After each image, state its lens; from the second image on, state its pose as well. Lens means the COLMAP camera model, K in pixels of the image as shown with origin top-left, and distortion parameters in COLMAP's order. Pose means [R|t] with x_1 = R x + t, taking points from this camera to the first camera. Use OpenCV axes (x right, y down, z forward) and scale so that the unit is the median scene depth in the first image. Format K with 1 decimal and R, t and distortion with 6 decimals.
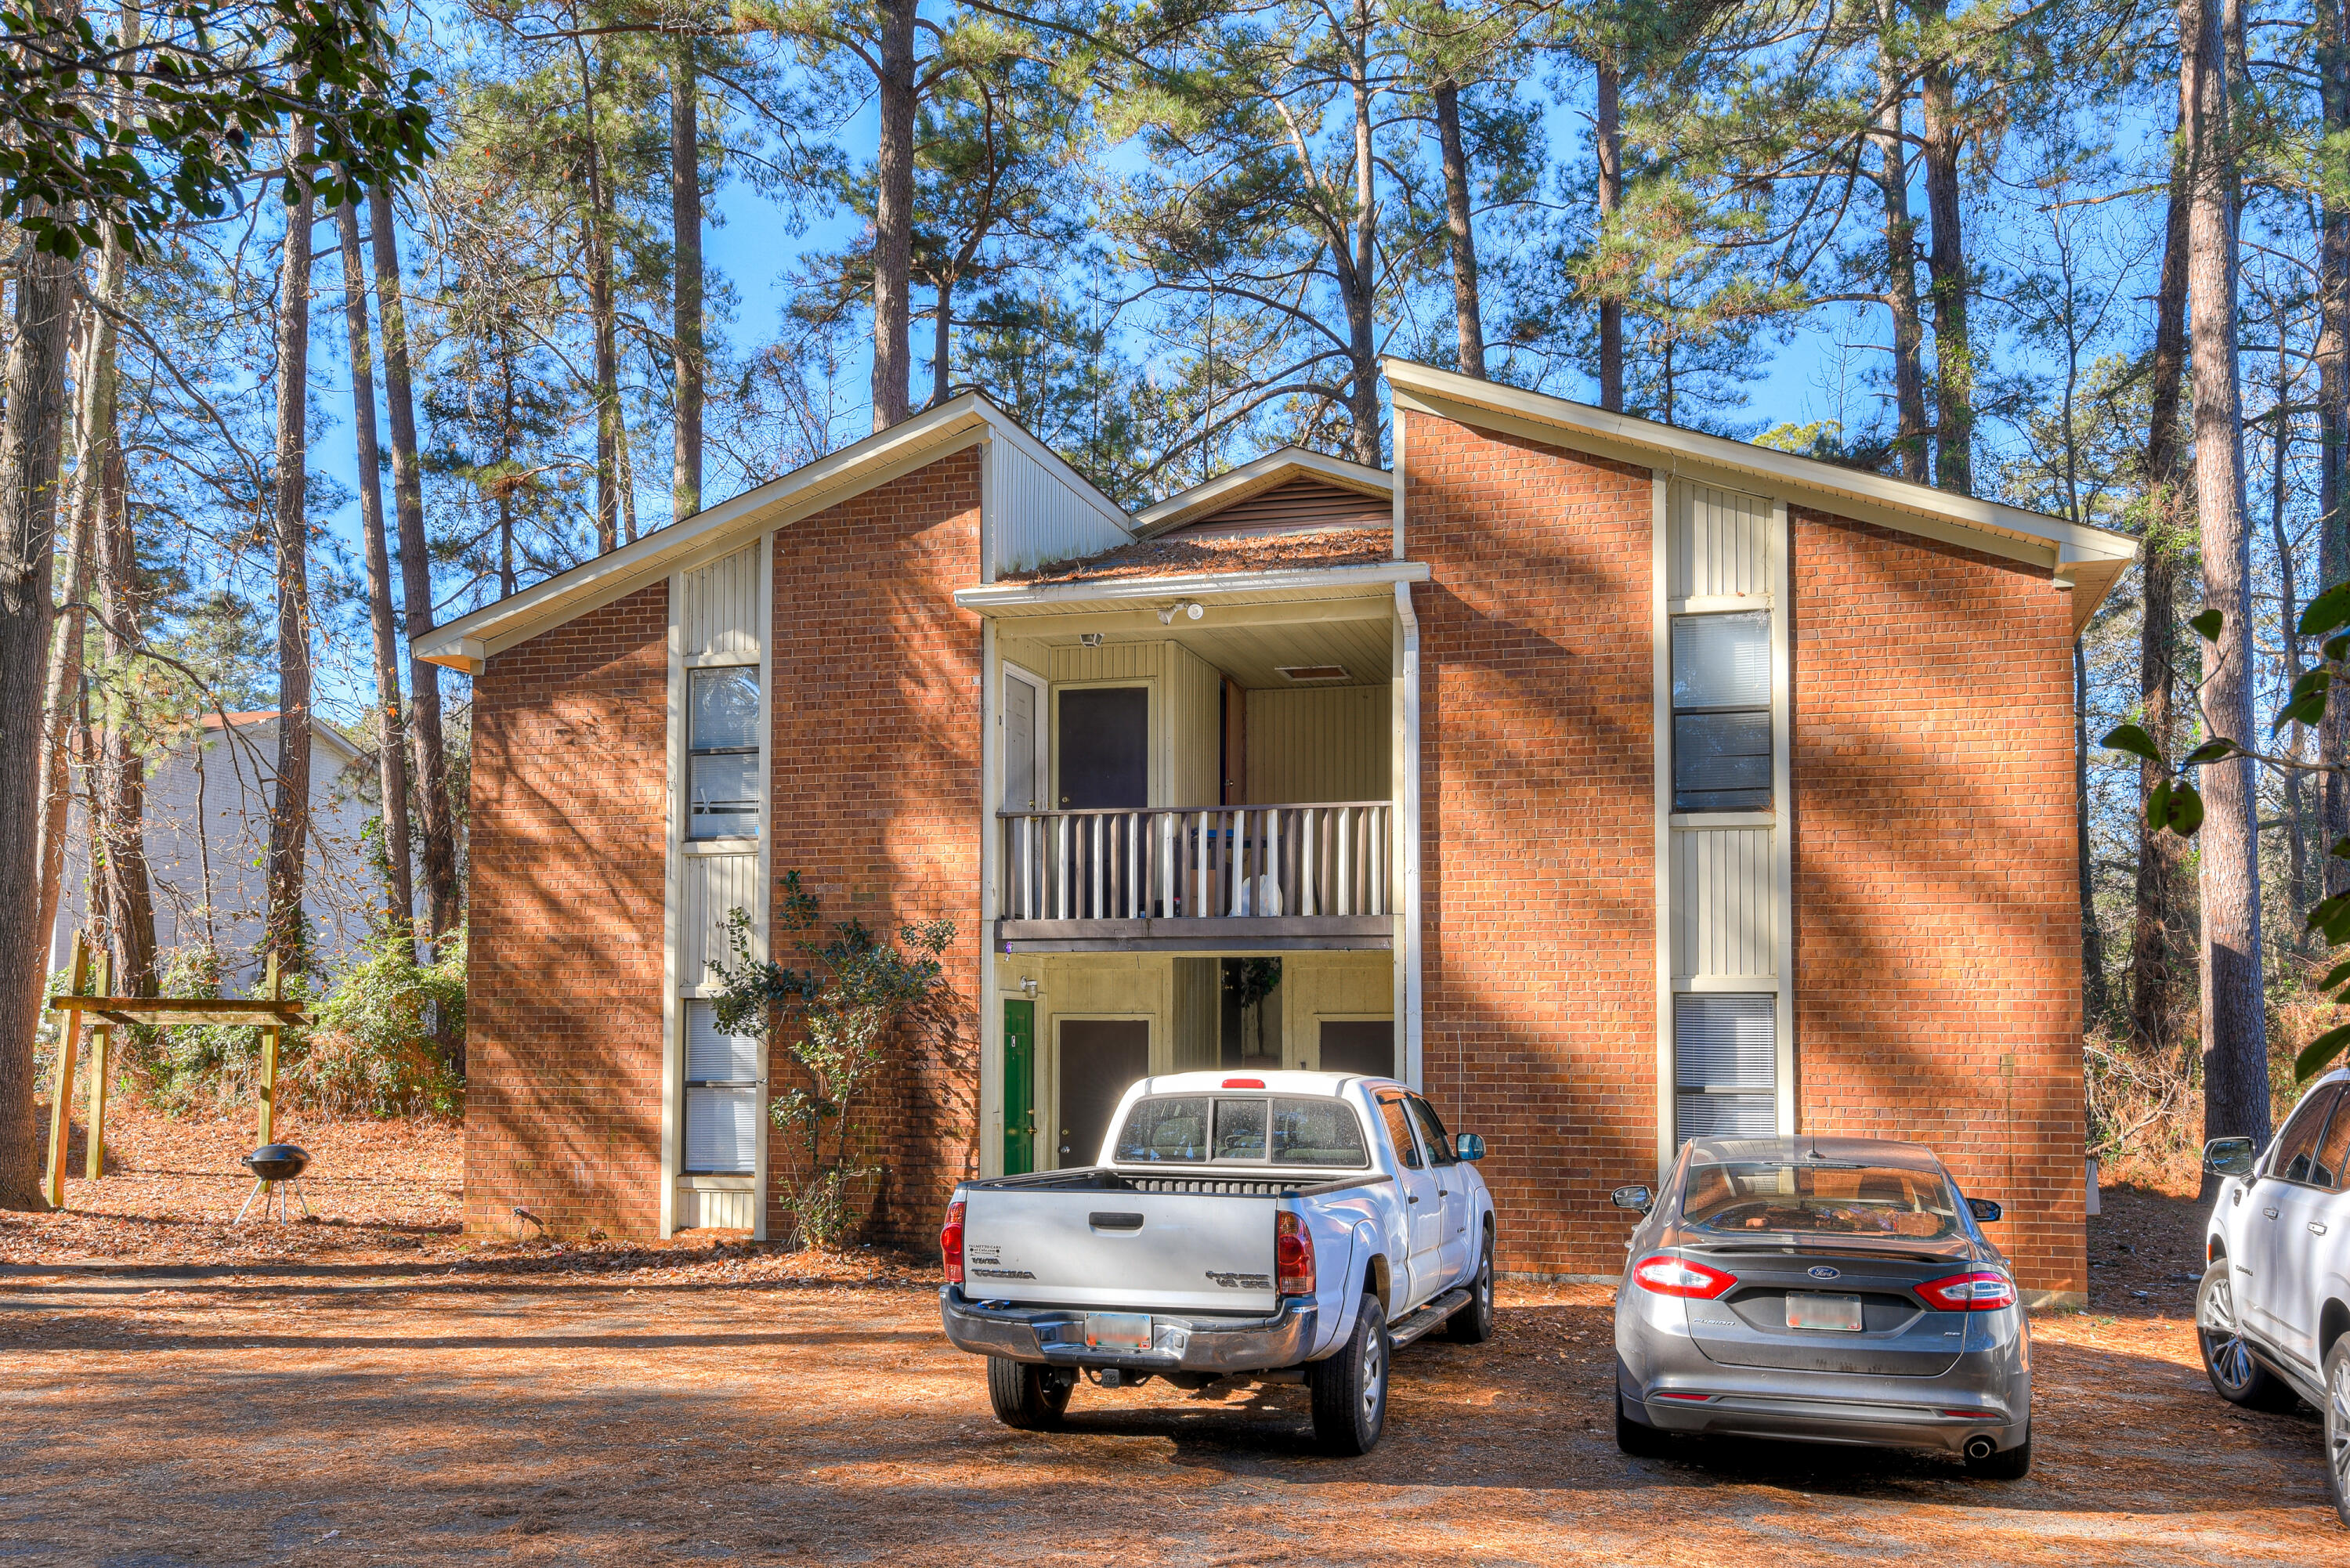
lens RADIAL K [[2054.3, 0, 1194.0], [0, 2054.3, 794.9], [0, 0, 1]] dist [0.031091, -0.003522]
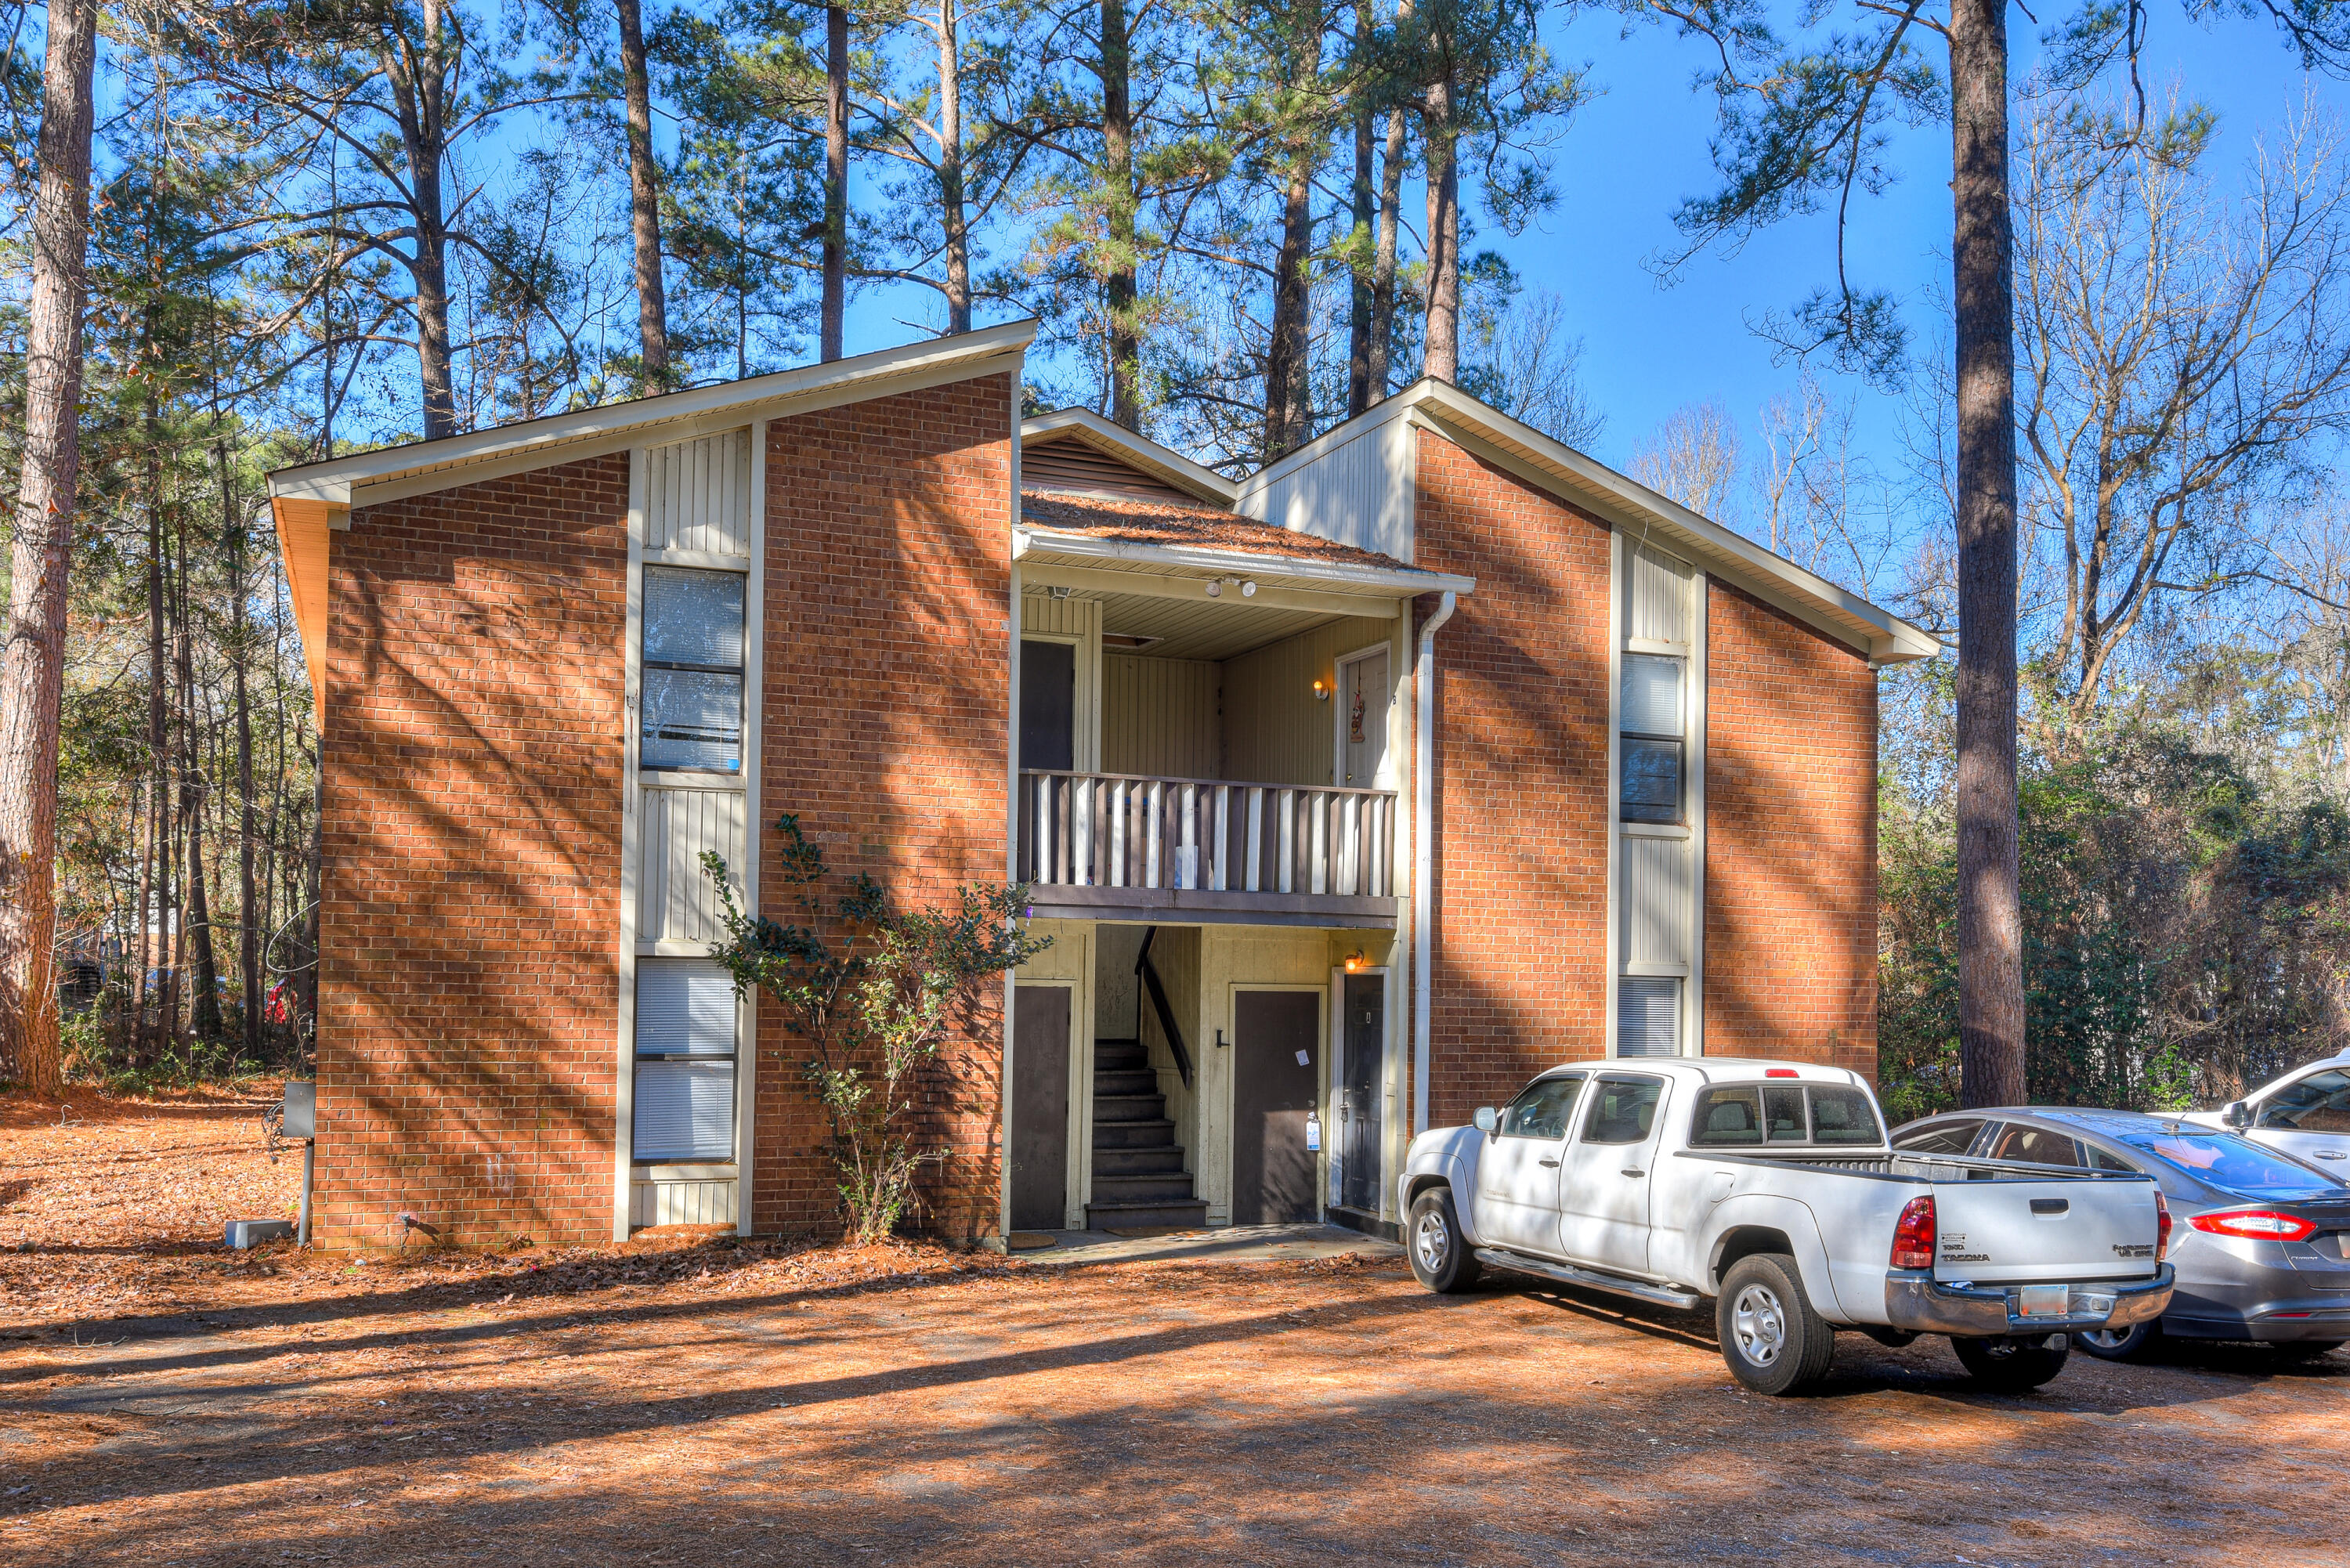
lens RADIAL K [[2054.3, 0, 1194.6], [0, 2054.3, 780.4], [0, 0, 1]] dist [0.031091, -0.003522]
pose [[0.786781, 0.072195, 0.612995, -0.600833], [-0.091976, 0.995761, 0.000776, 0.005989], [-0.610341, -0.056991, 0.790086, 0.202103]]
